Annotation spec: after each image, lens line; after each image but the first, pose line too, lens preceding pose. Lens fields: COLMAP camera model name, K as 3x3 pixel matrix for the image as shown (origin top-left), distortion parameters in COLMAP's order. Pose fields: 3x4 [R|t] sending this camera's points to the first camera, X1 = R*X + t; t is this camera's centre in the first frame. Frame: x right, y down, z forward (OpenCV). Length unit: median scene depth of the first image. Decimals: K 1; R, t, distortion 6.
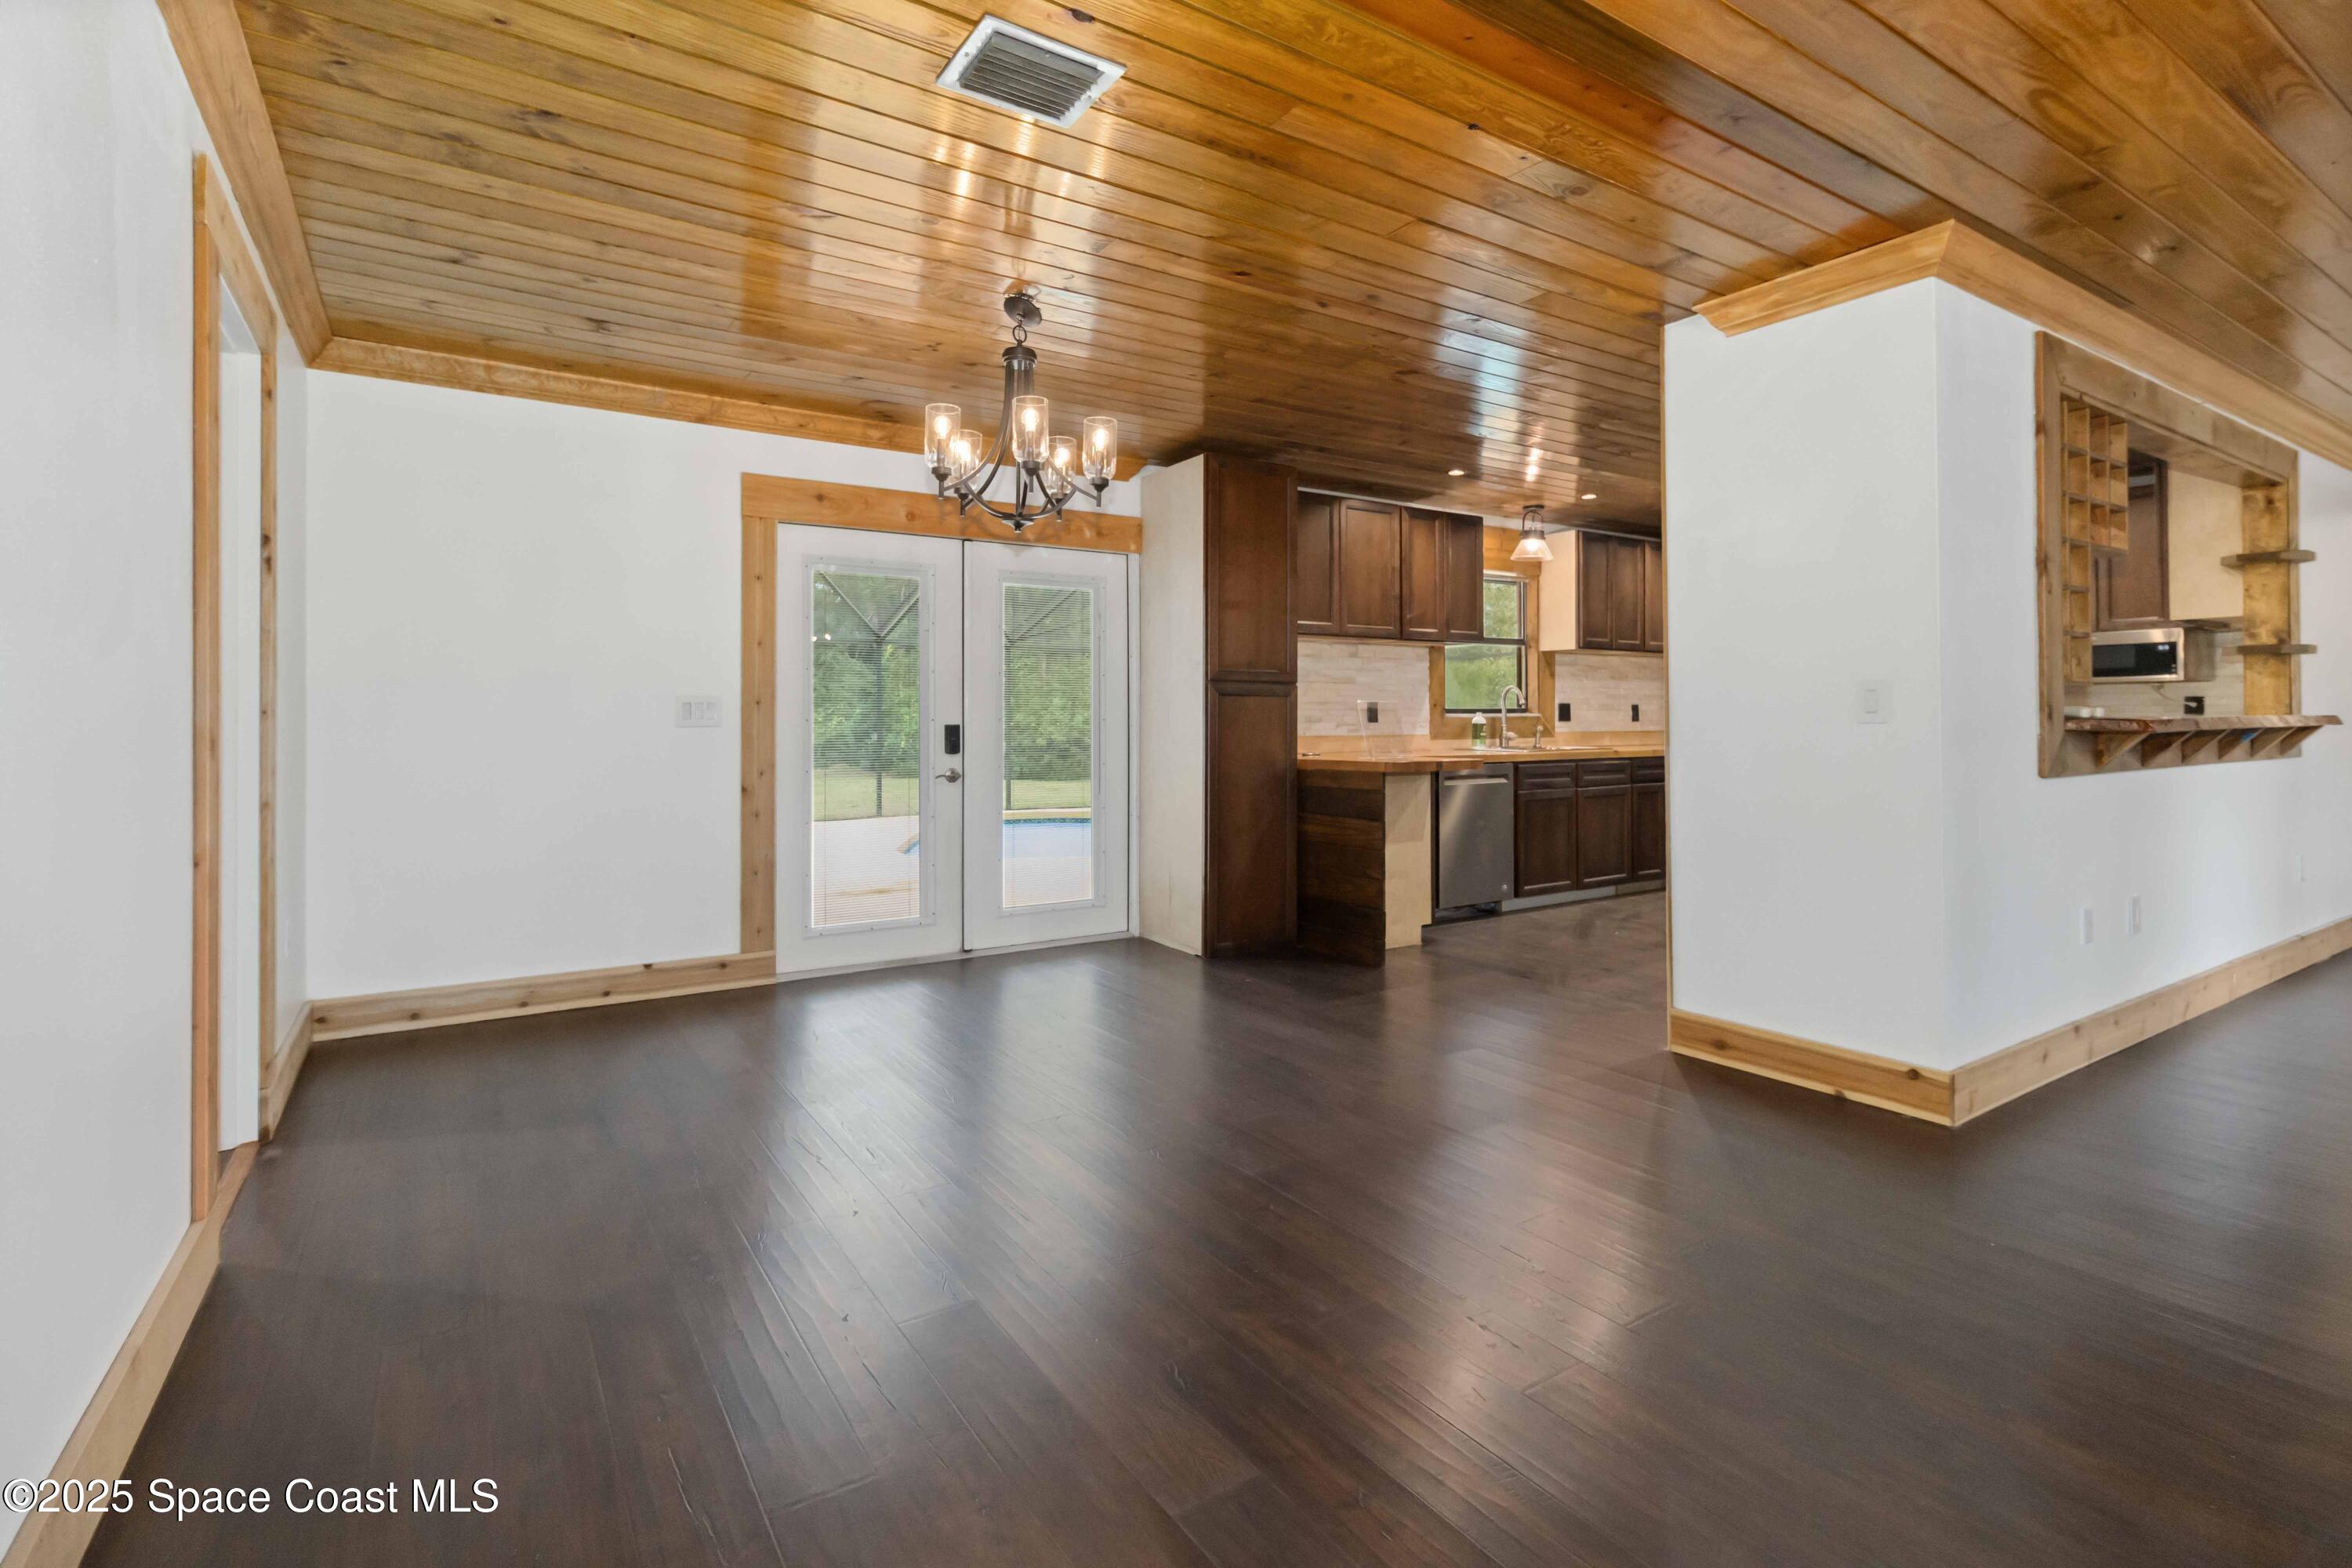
lens RADIAL K [[1096.9, 0, 1187.4], [0, 1096.9, 718.8], [0, 0, 1]] dist [0.001098, -0.002536]
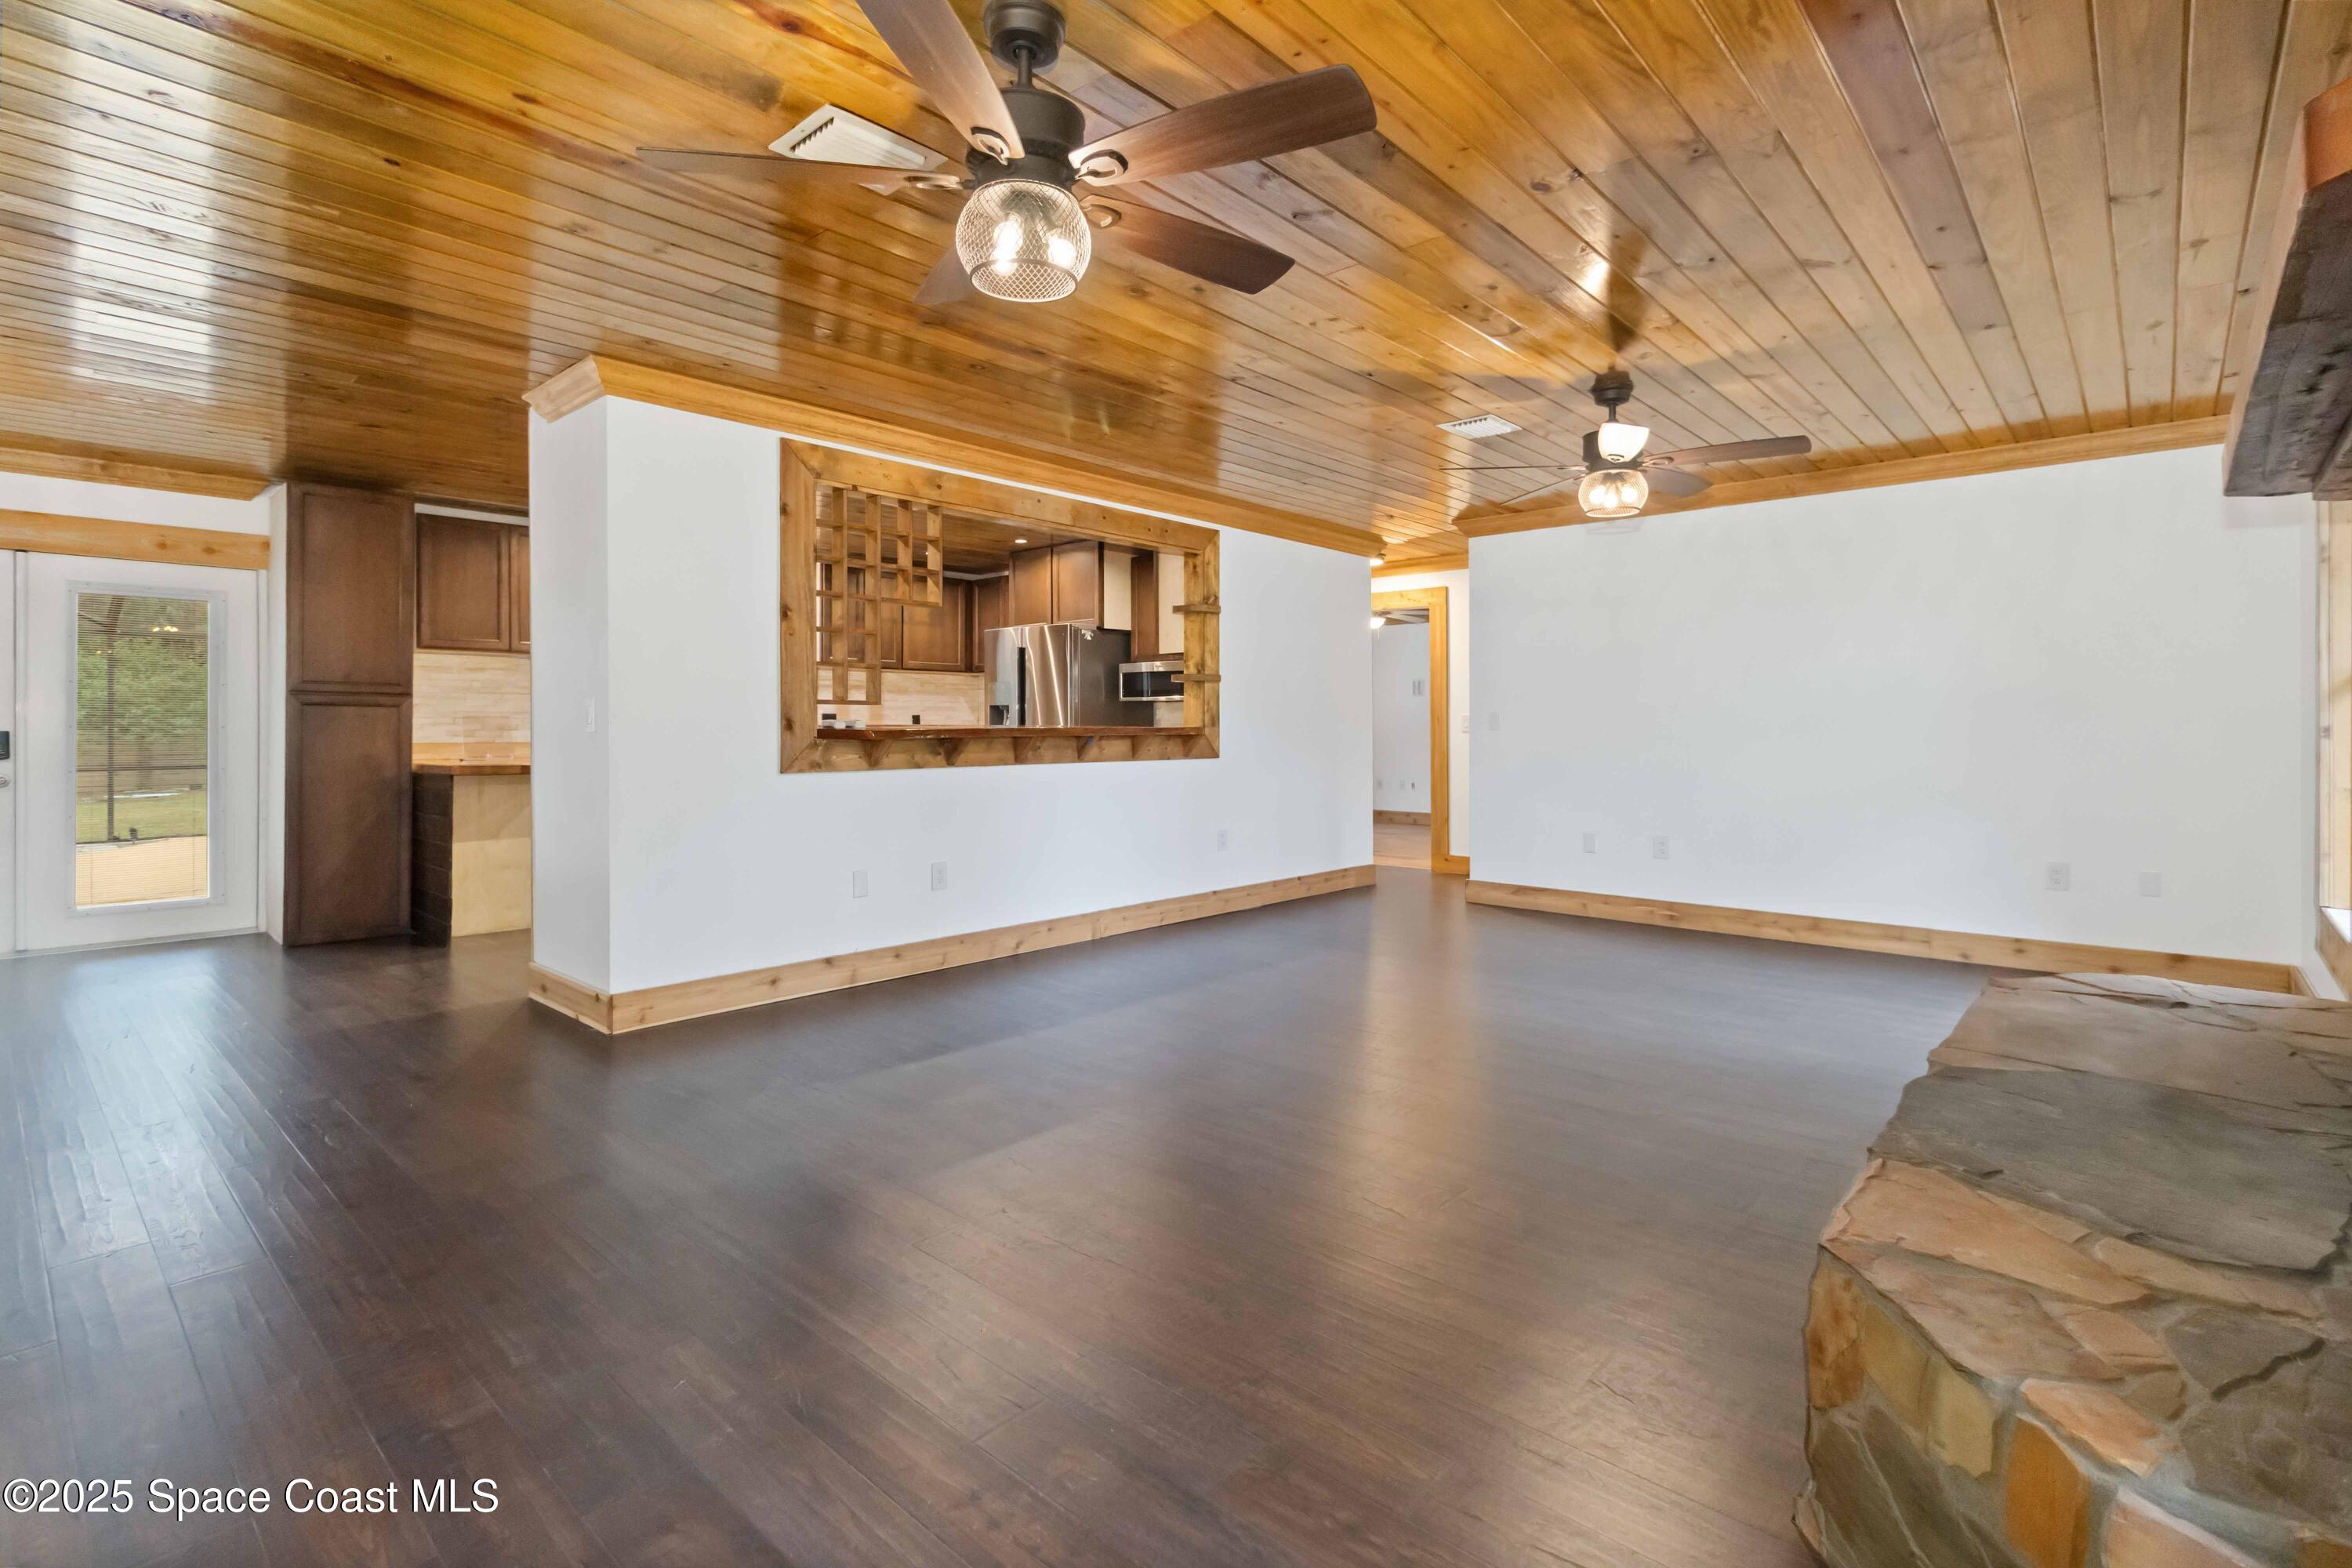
lens RADIAL K [[1096.9, 0, 1177.9], [0, 1096.9, 716.3], [0, 0, 1]] dist [0.001098, -0.002536]
pose [[0.966566, 0.004980, 0.256371, 0.560101], [-0.003188, 0.999967, -0.007407, -0.005150], [-0.256399, 0.006342, 0.966550, -0.260192]]
